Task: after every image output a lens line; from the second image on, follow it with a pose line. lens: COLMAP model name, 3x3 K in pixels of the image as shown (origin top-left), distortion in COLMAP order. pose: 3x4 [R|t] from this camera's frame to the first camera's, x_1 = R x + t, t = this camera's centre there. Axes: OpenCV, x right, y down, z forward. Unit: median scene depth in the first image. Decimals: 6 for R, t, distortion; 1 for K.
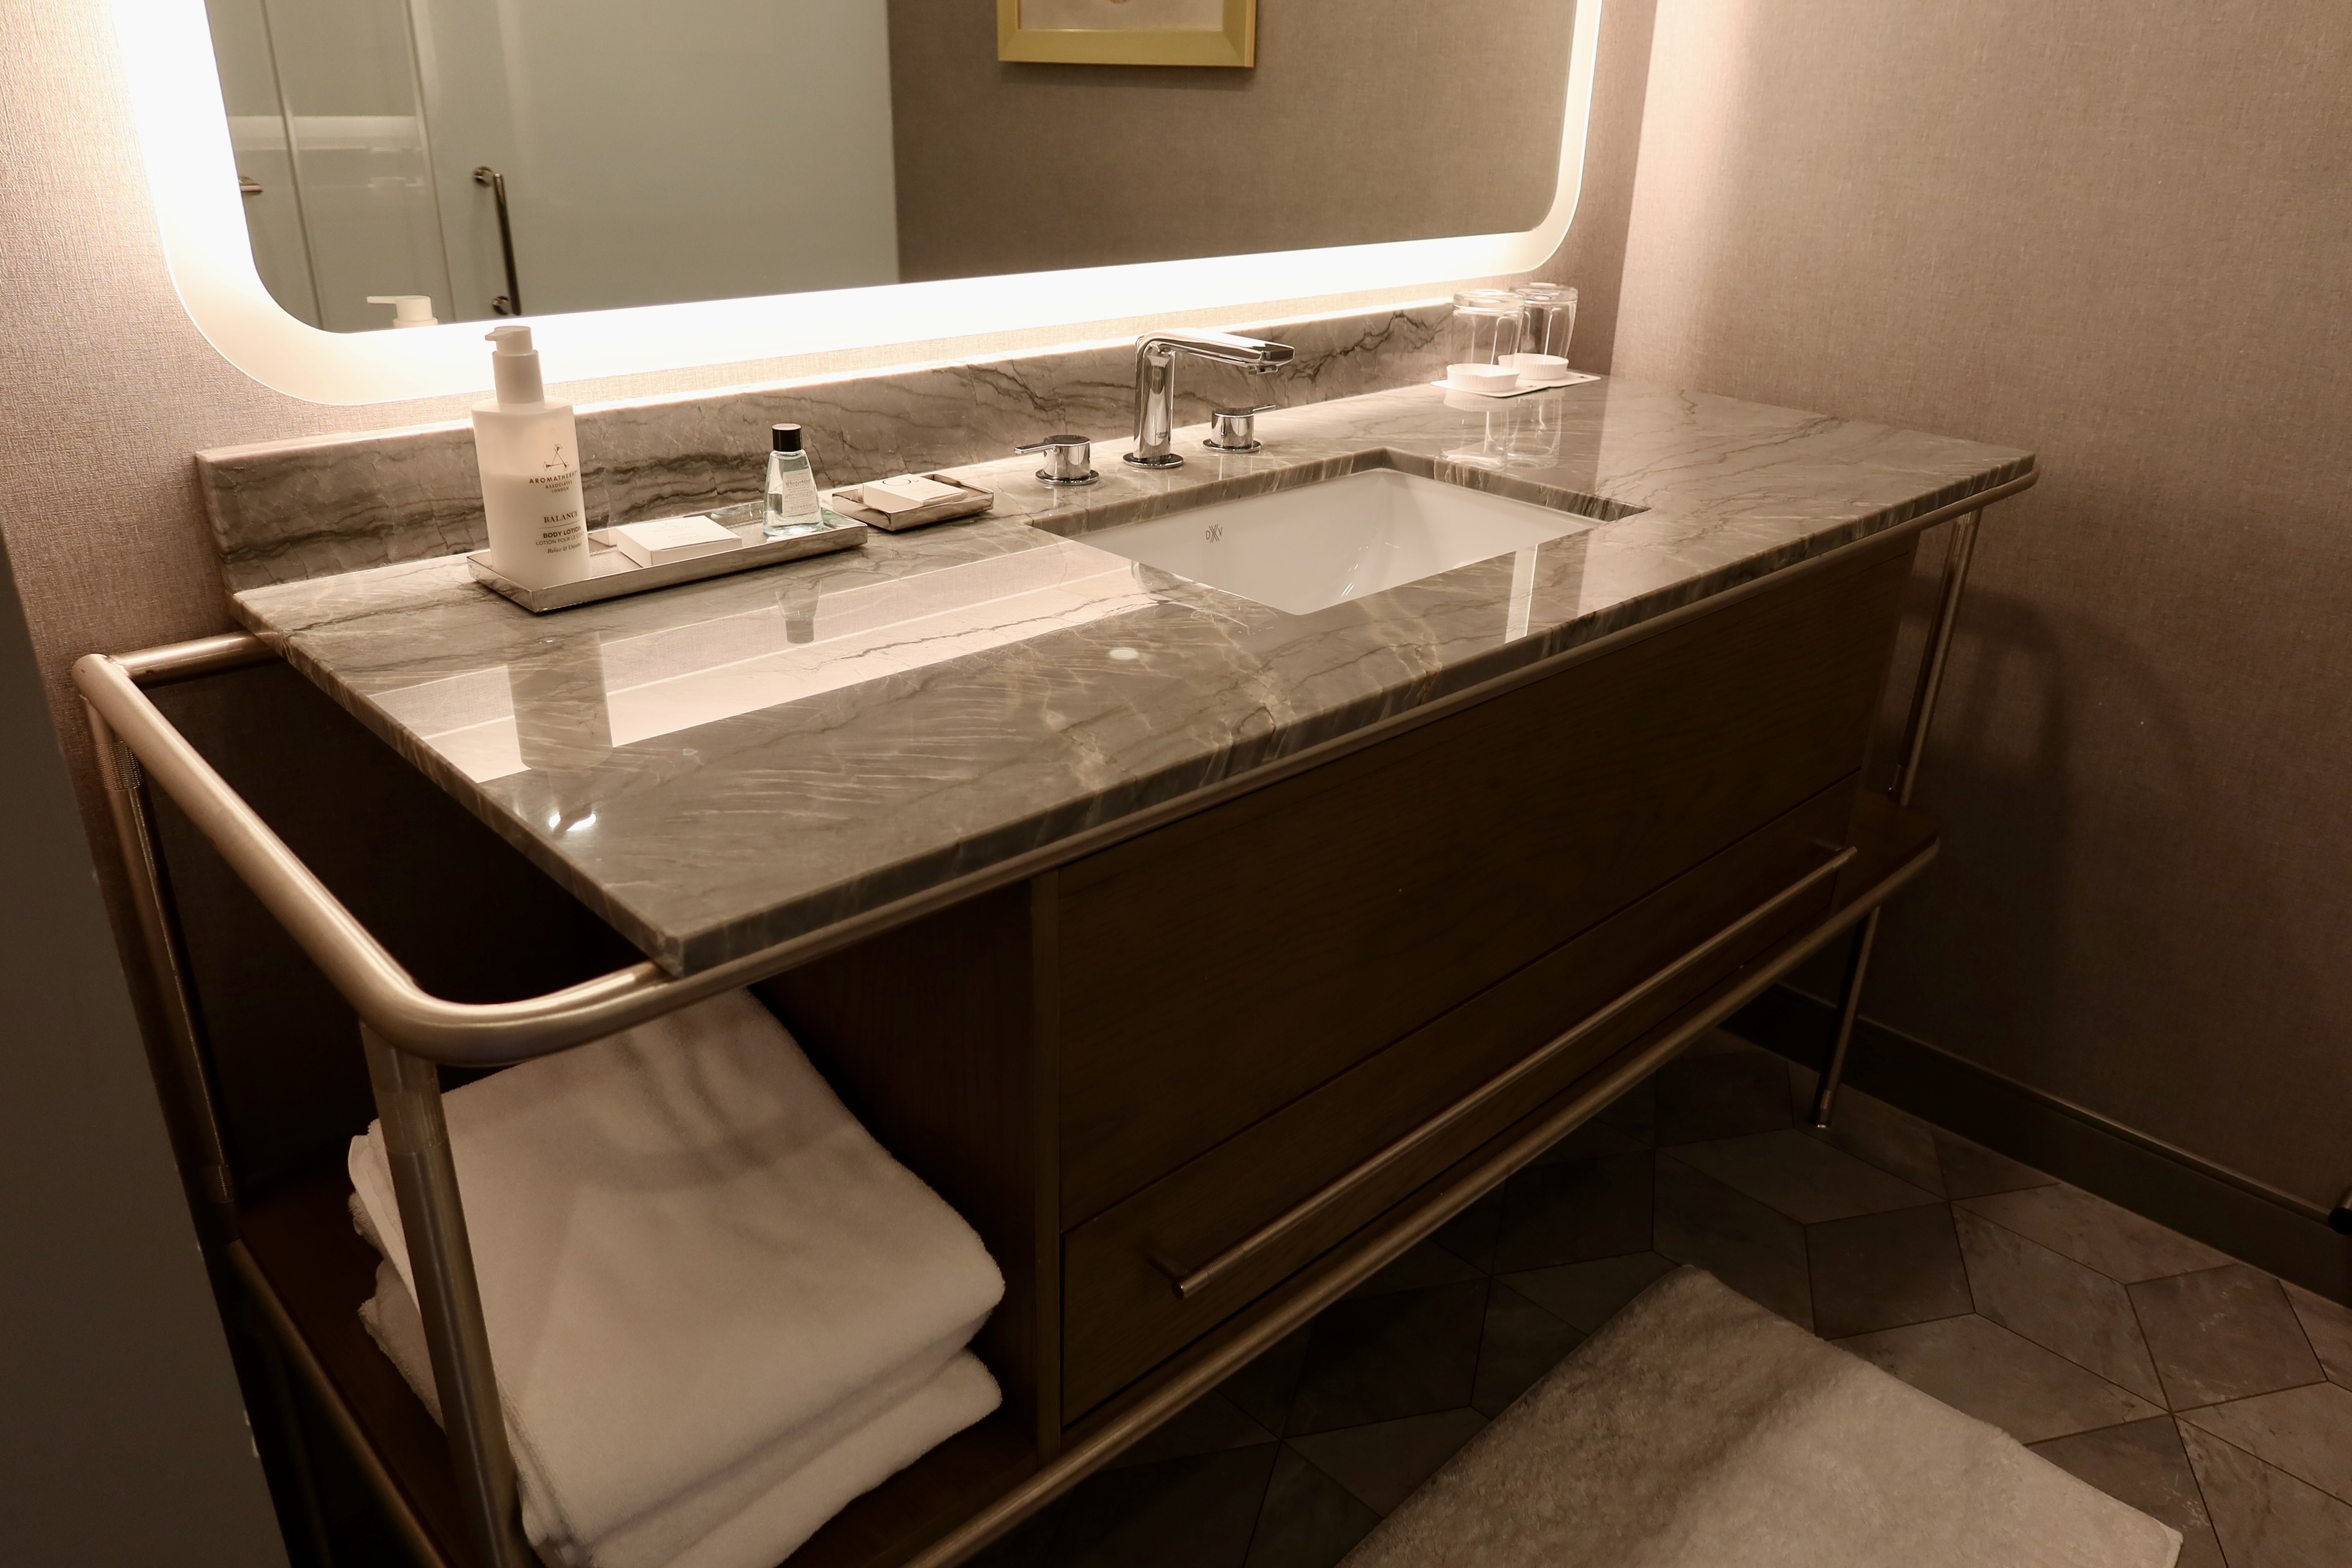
lens RADIAL K [[1623.3, 0, 1176.0], [0, 1623.3, 784.0], [0, 0, 1]] dist [-0.040715, 0.025577]
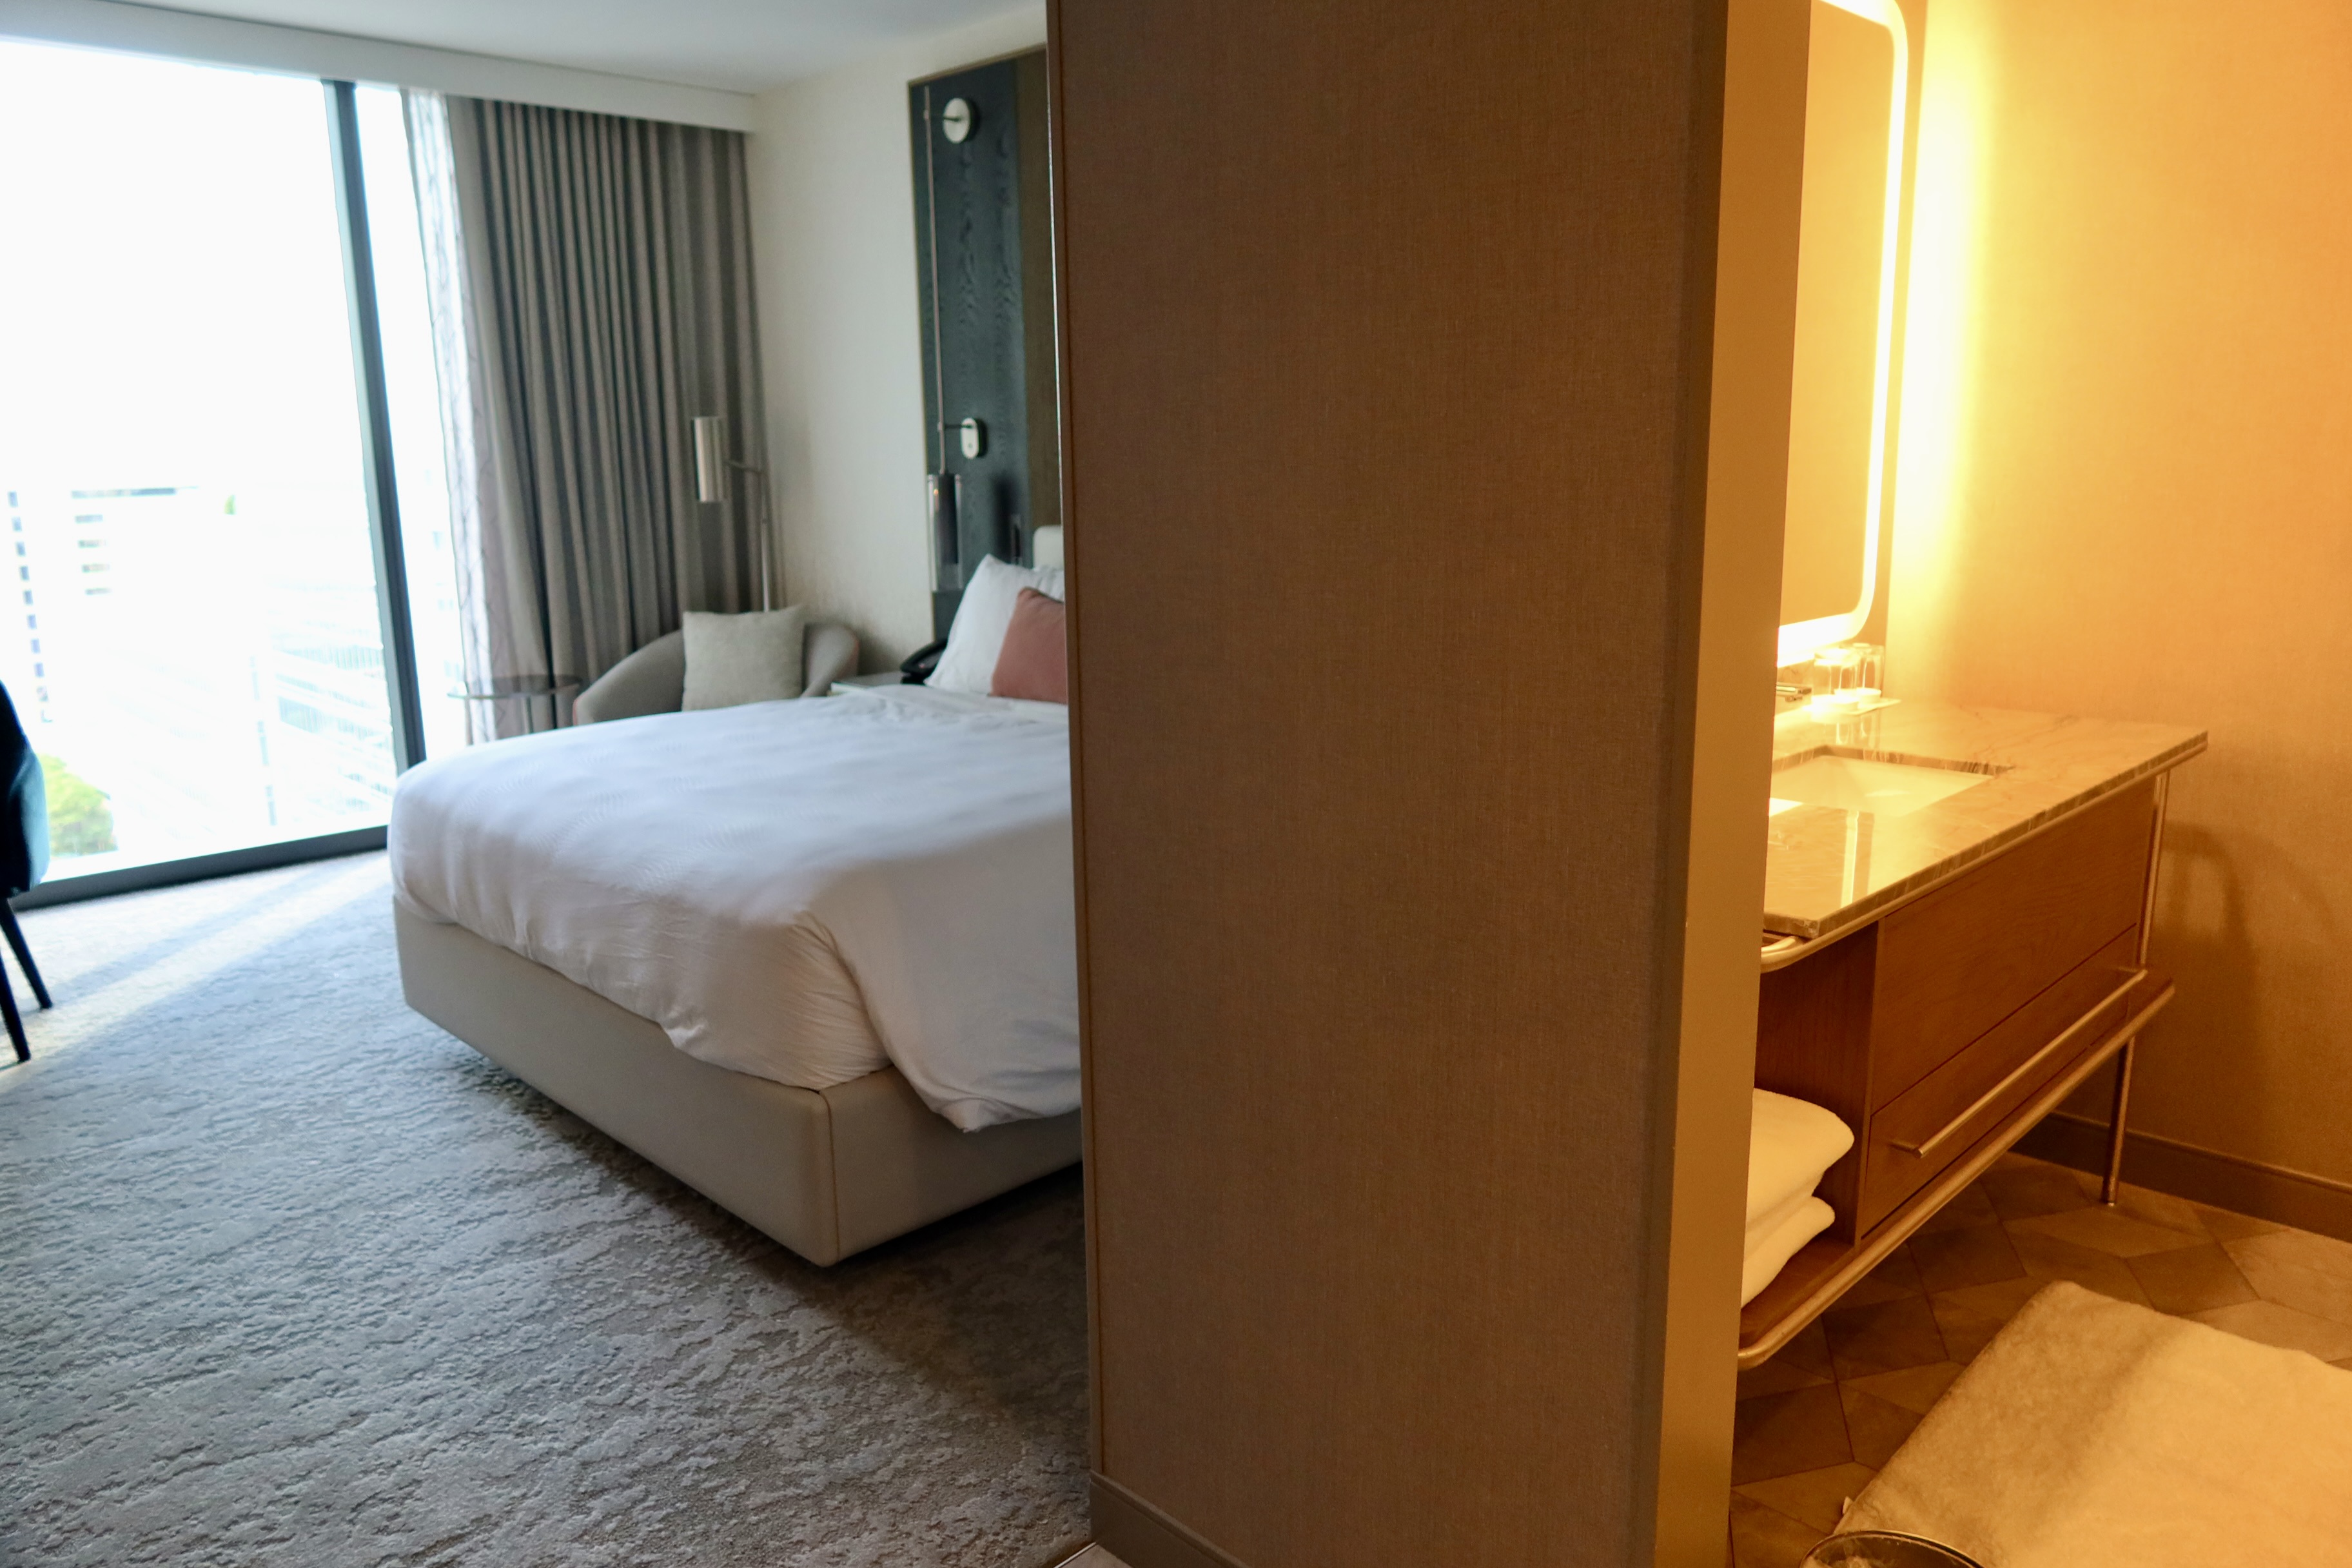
lens RADIAL K [[1623.3, 0, 1176.0], [0, 1623.3, 784.0], [0, 0, 1]] dist [-0.040715, 0.025577]
pose [[0.998975, -0.044817, 0.006339, -0.534775], [0.045113, 0.974493, -0.219838, 0.162000], [0.003675, 0.219899, 0.975516, -0.594743]]
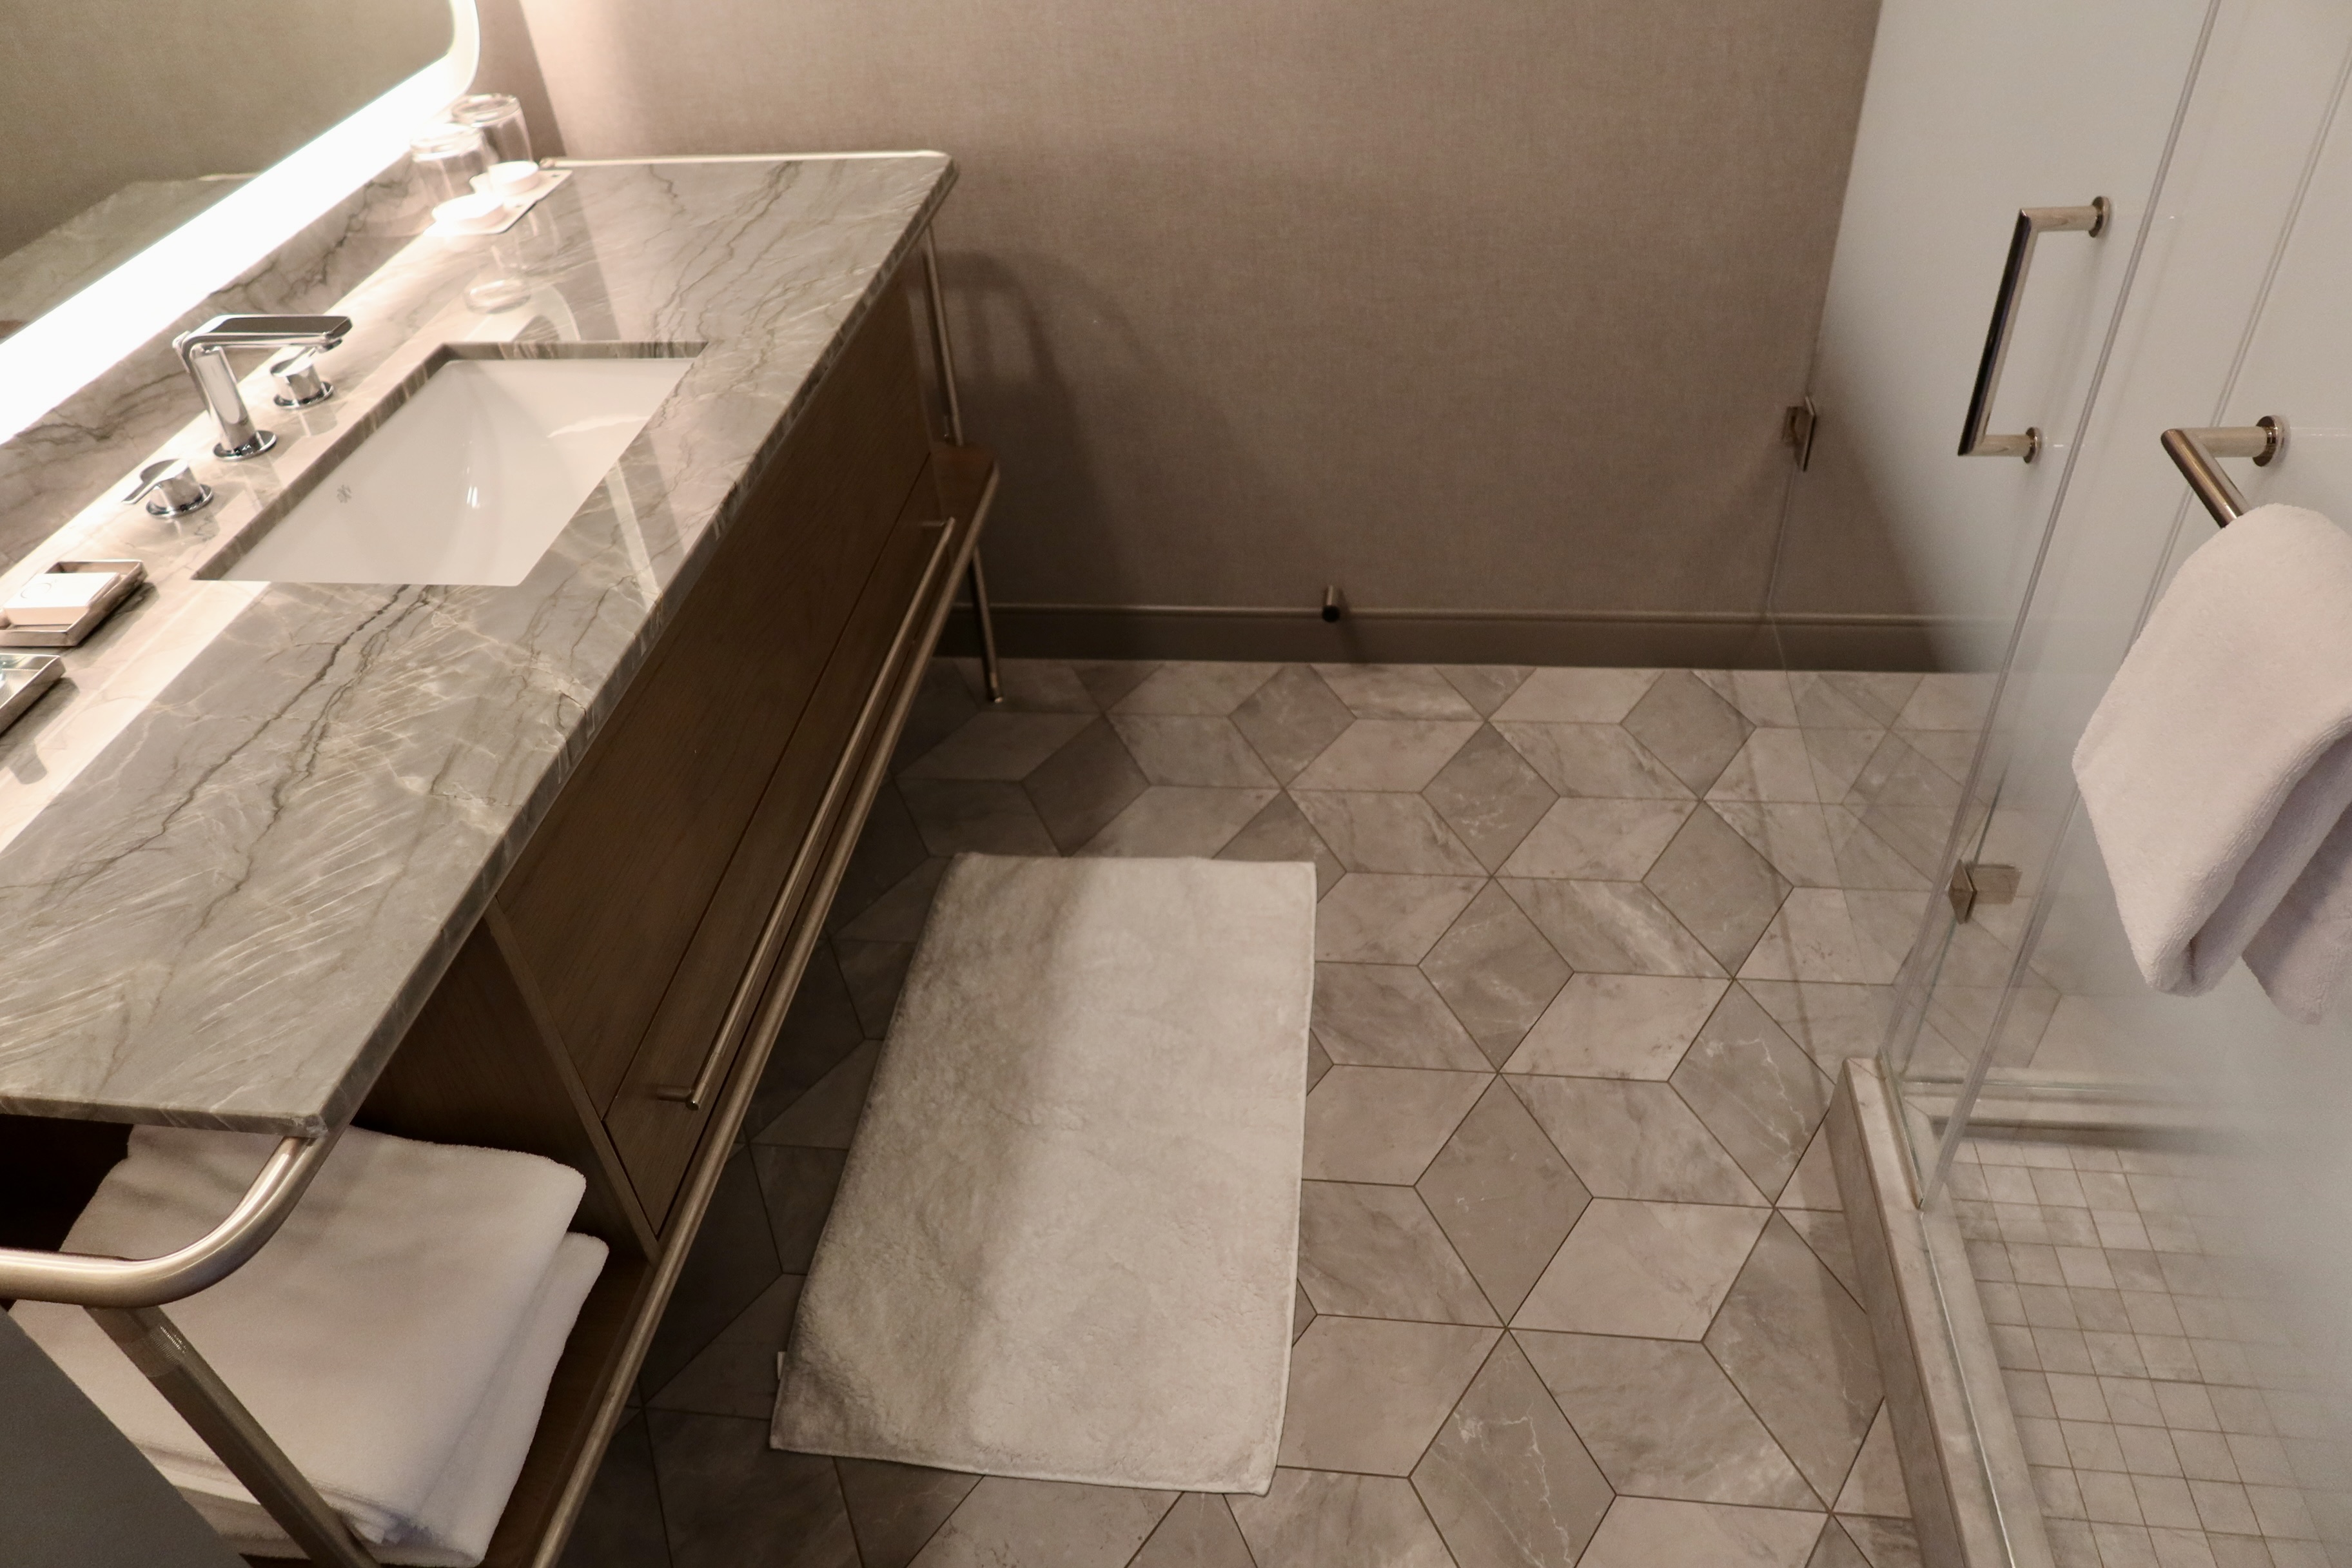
lens RADIAL K [[1623.3, 0, 1176.0], [0, 1623.3, 784.0], [0, 0, 1]] dist [-0.040715, 0.025577]
pose [[0.775512, -0.461488, 0.430825, -0.086029], [0.334114, 0.879014, 0.340151, -0.146817], [-0.535677, -0.119846, 0.835875, -0.180244]]
